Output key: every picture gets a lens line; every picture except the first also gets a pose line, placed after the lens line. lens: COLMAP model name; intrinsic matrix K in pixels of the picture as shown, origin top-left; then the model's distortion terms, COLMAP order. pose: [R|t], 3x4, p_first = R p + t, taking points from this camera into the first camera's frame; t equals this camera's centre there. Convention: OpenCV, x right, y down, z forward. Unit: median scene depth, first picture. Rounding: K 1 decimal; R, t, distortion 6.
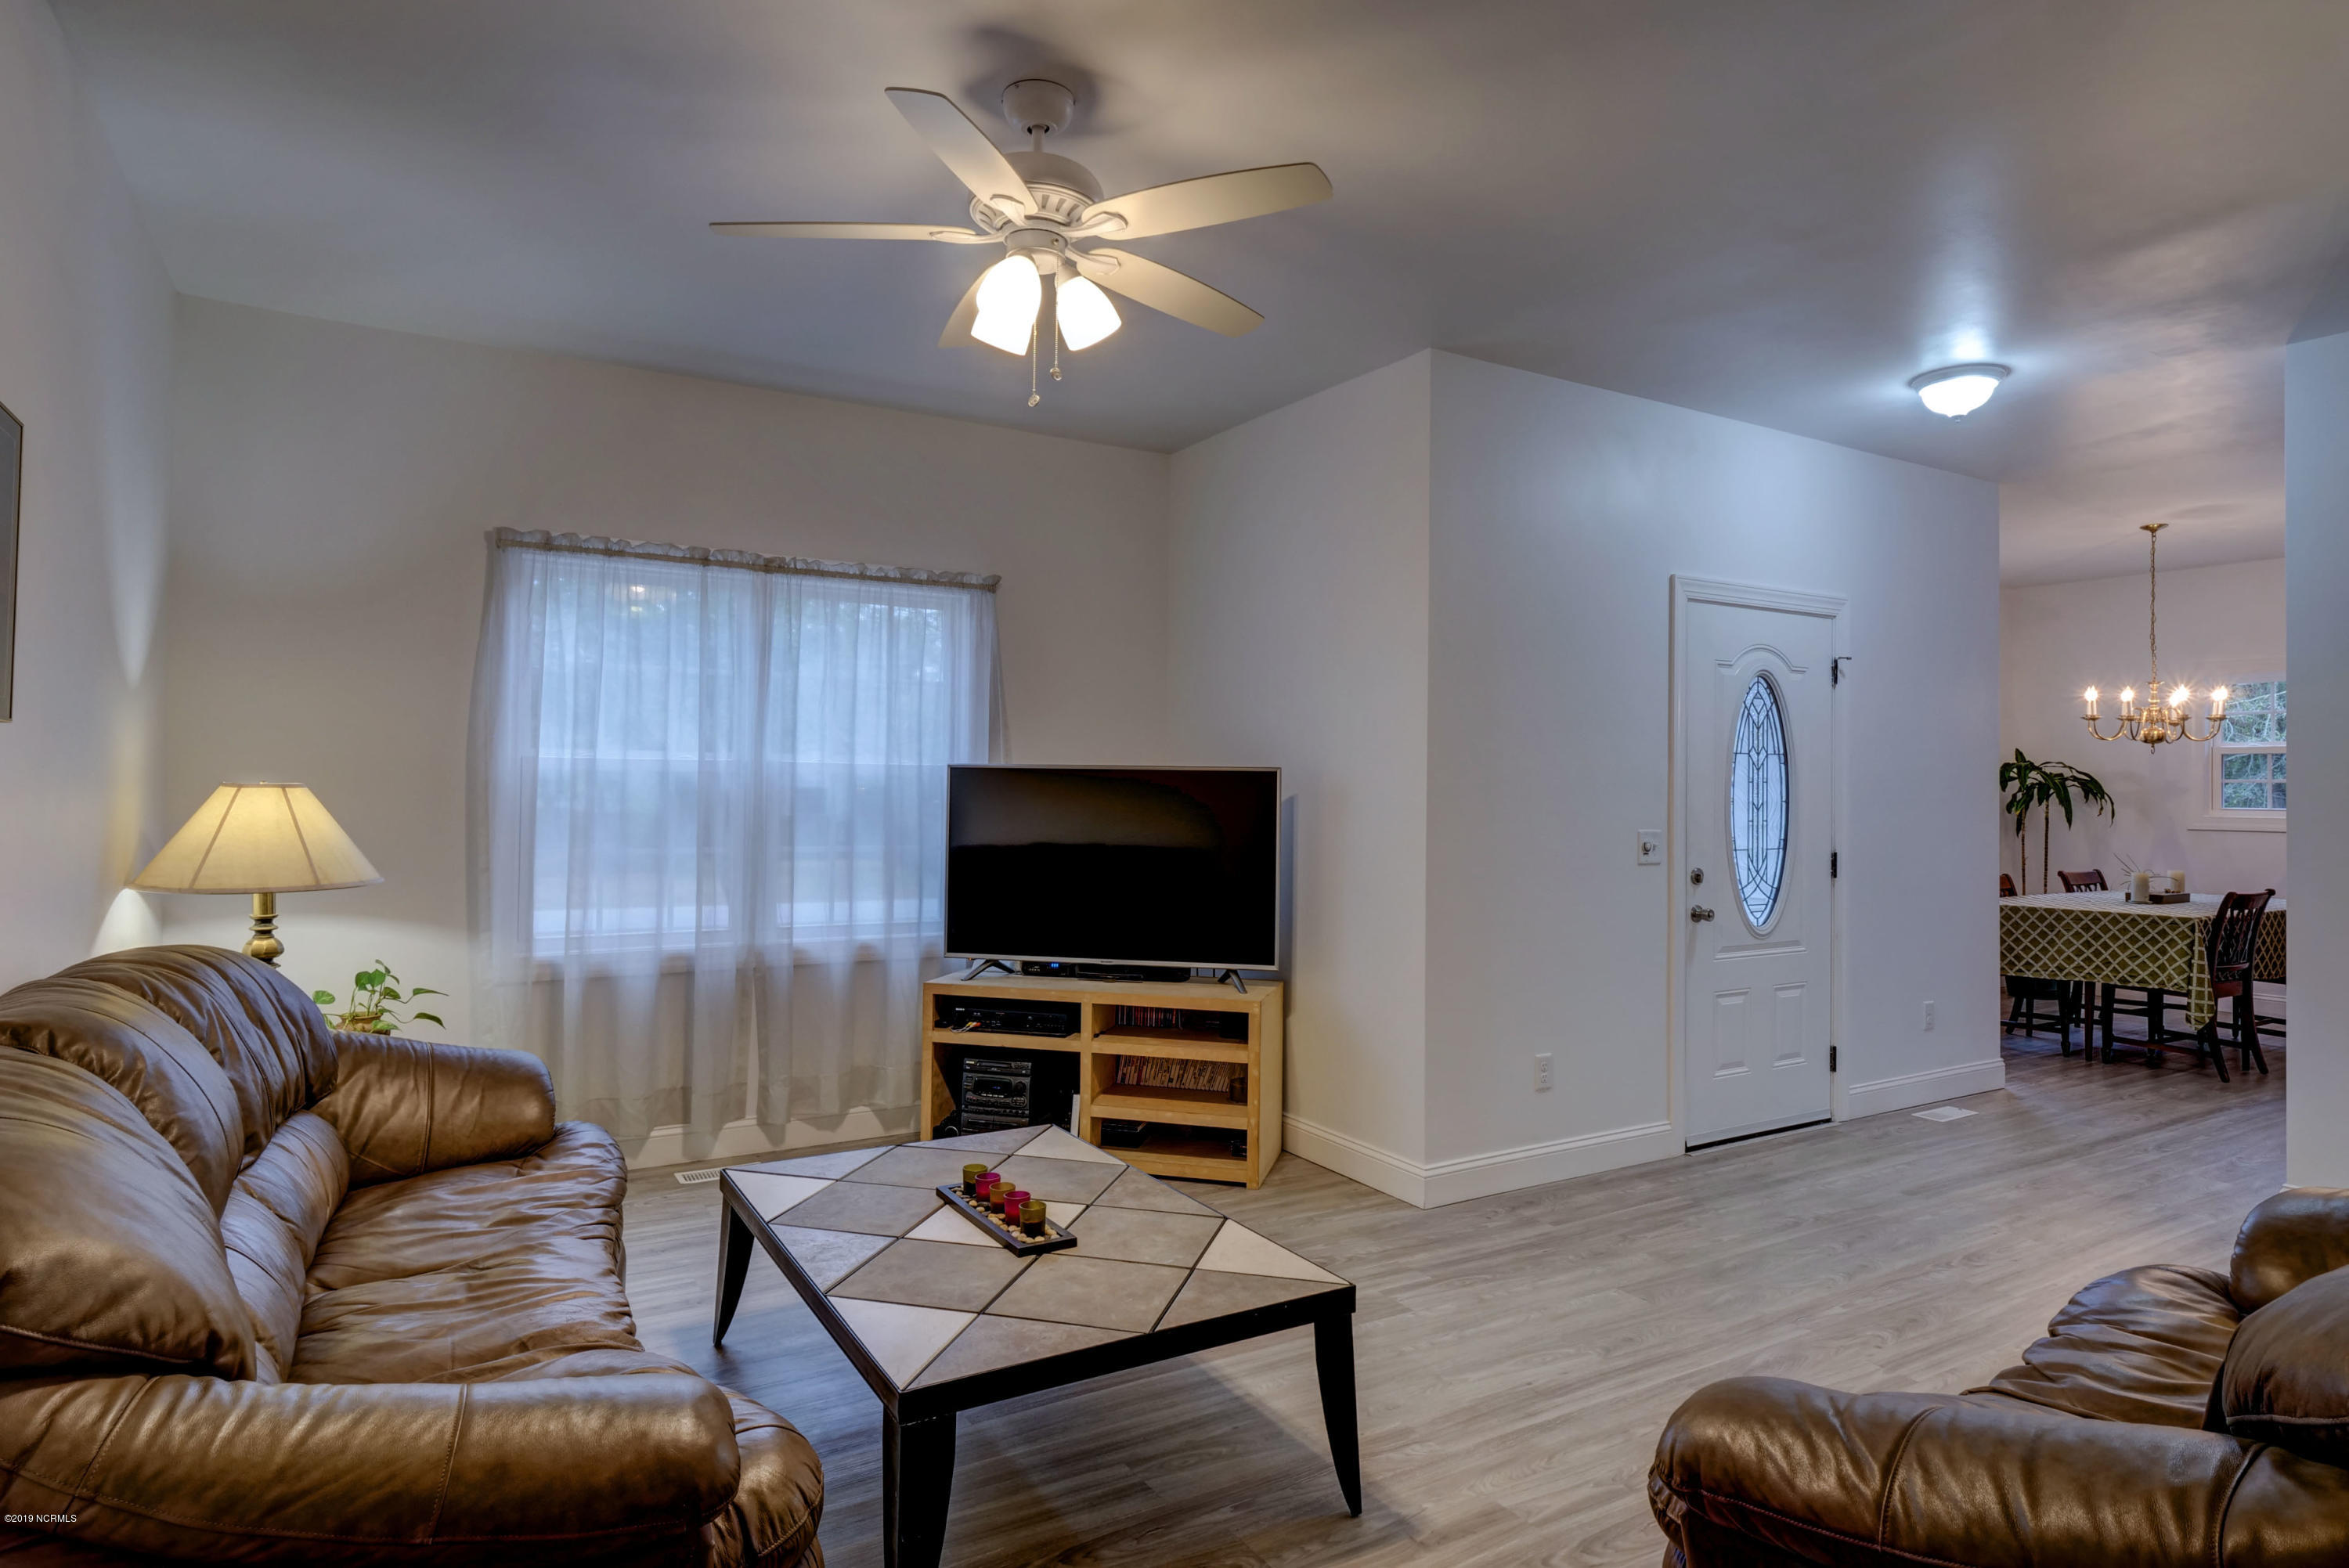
lens RADIAL K [[1284.7, 0, 1174.5], [0, 1284.7, 784.0], [0, 0, 1]] dist [0.000654, -0.000208]
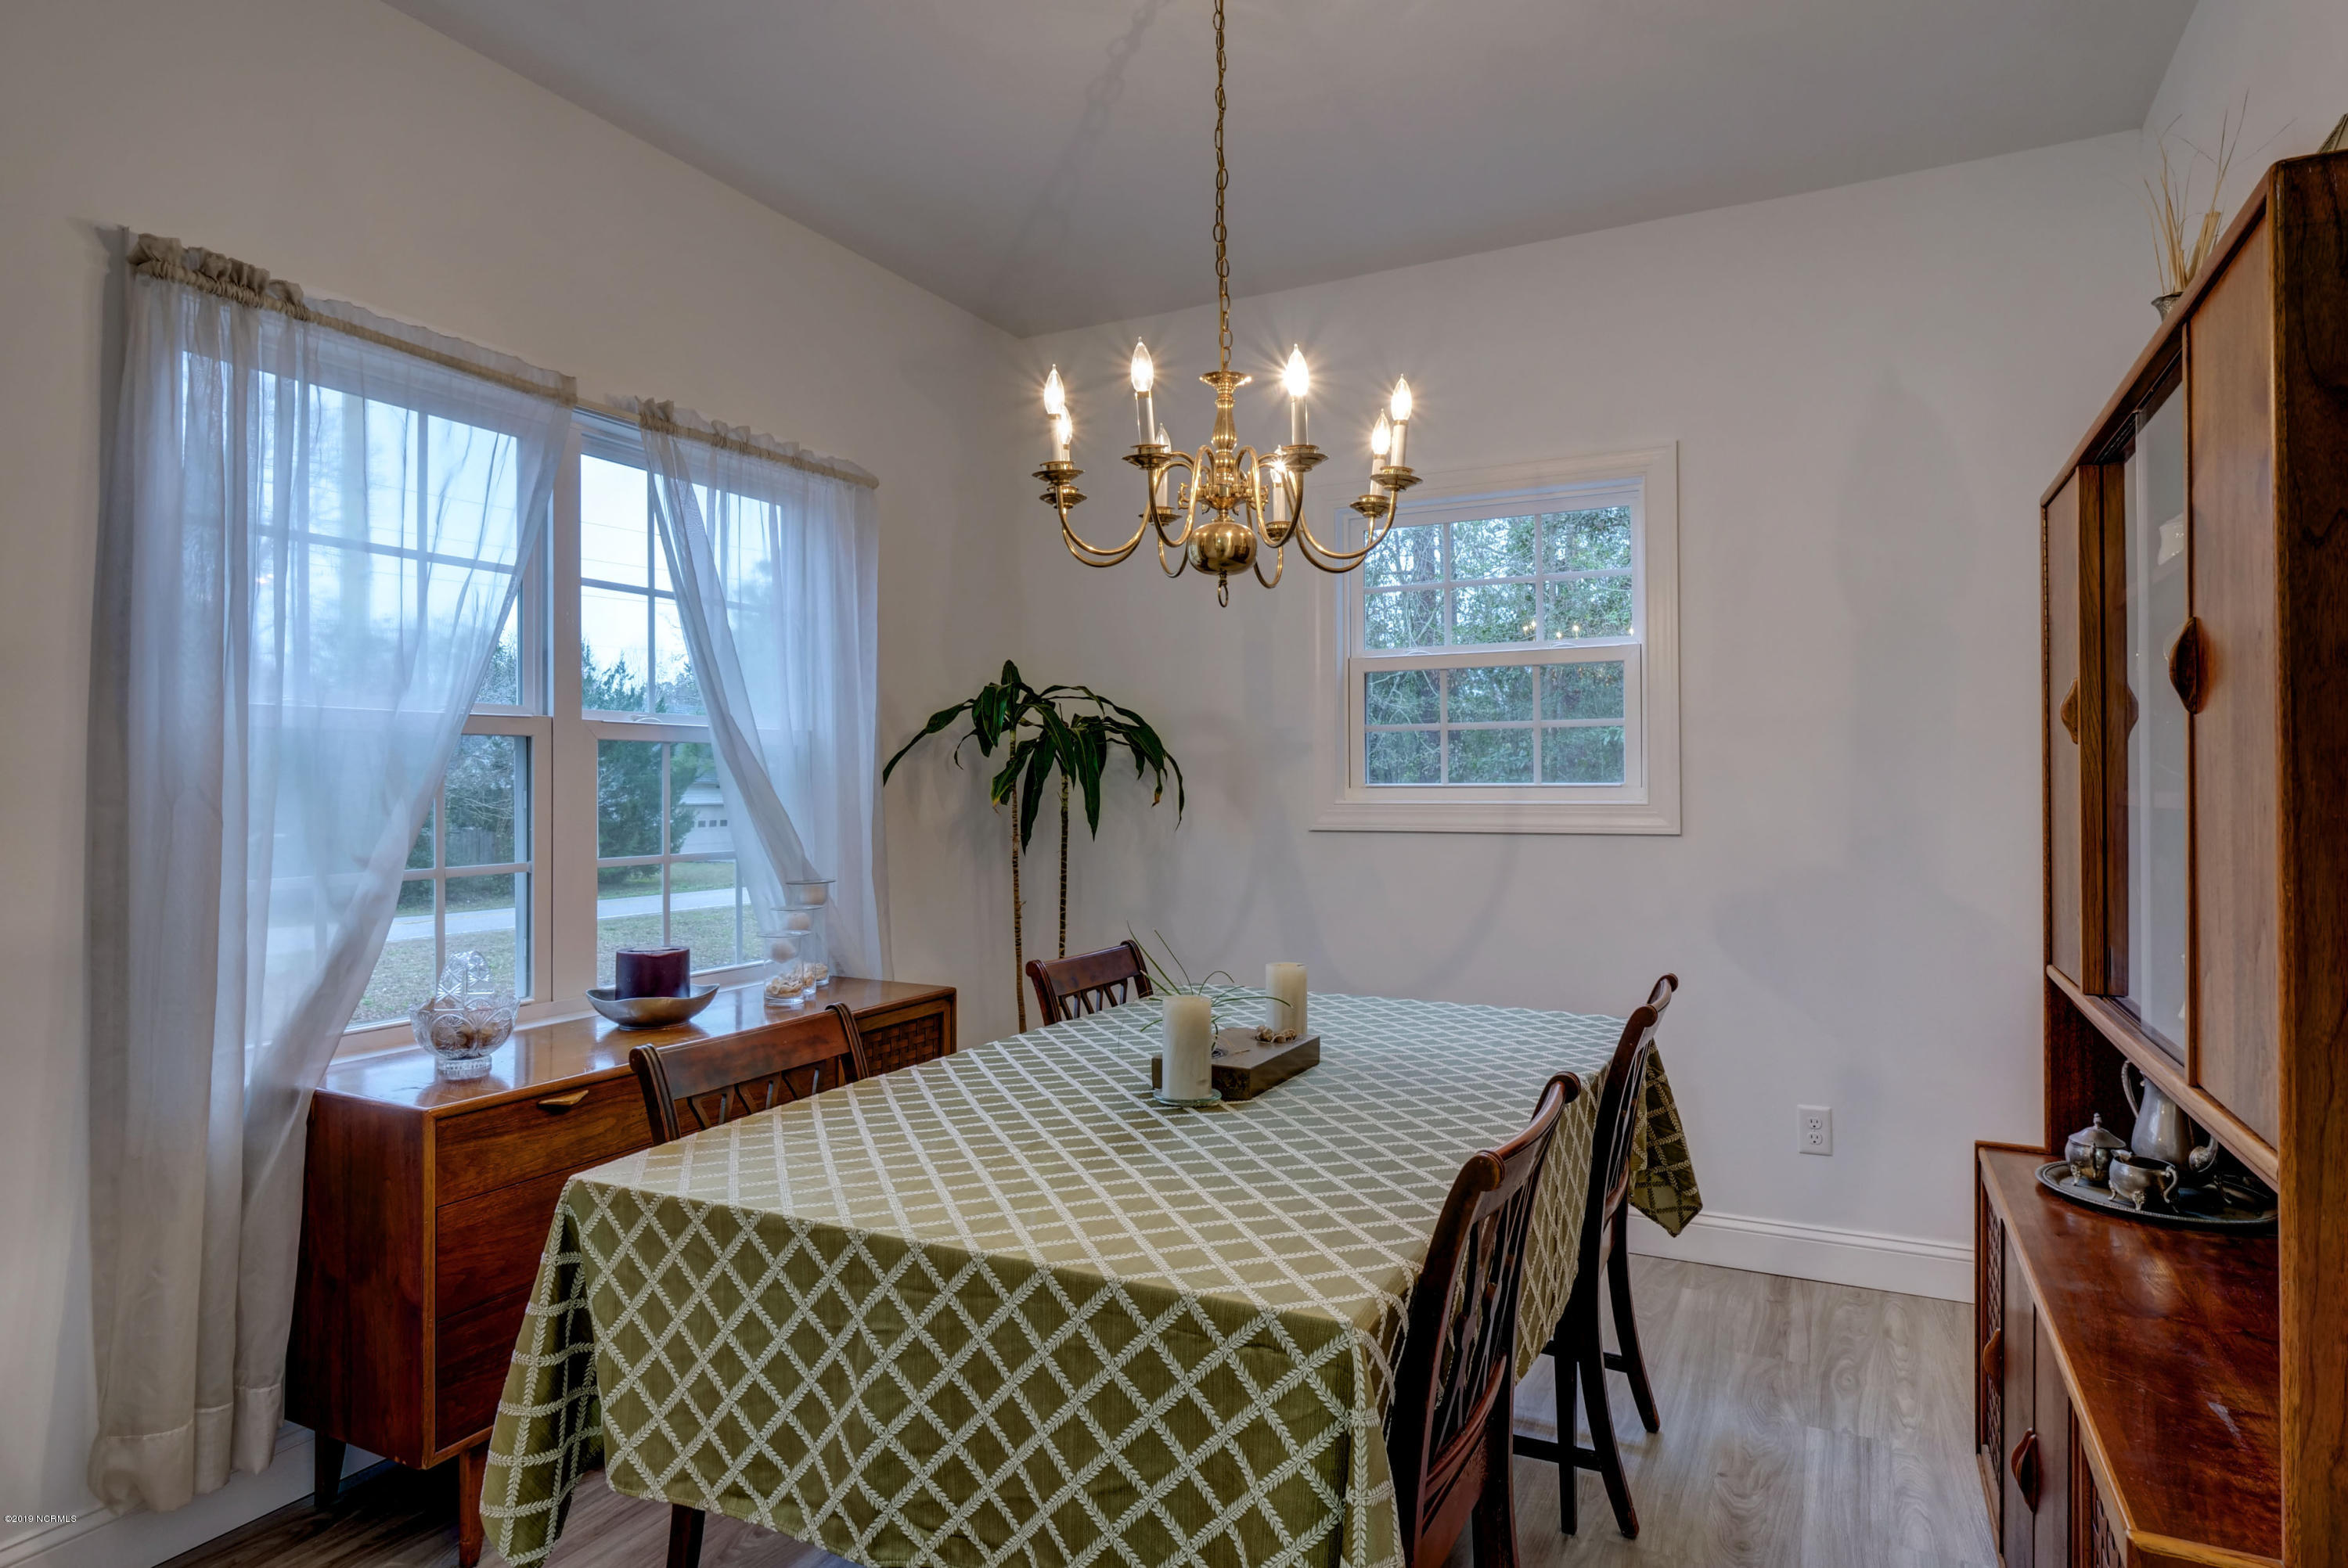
lens RADIAL K [[1284.1, 0, 1174.0], [0, 1284.1, 784.0], [0, 0, 1]] dist [0.000654, -0.000208]
pose [[0.845069, -0.012386, 0.534514, 0.995318], [0.013165, 0.999911, 0.002356, 0.033464], [-0.534496, 0.005046, 0.845156, 1.265212]]
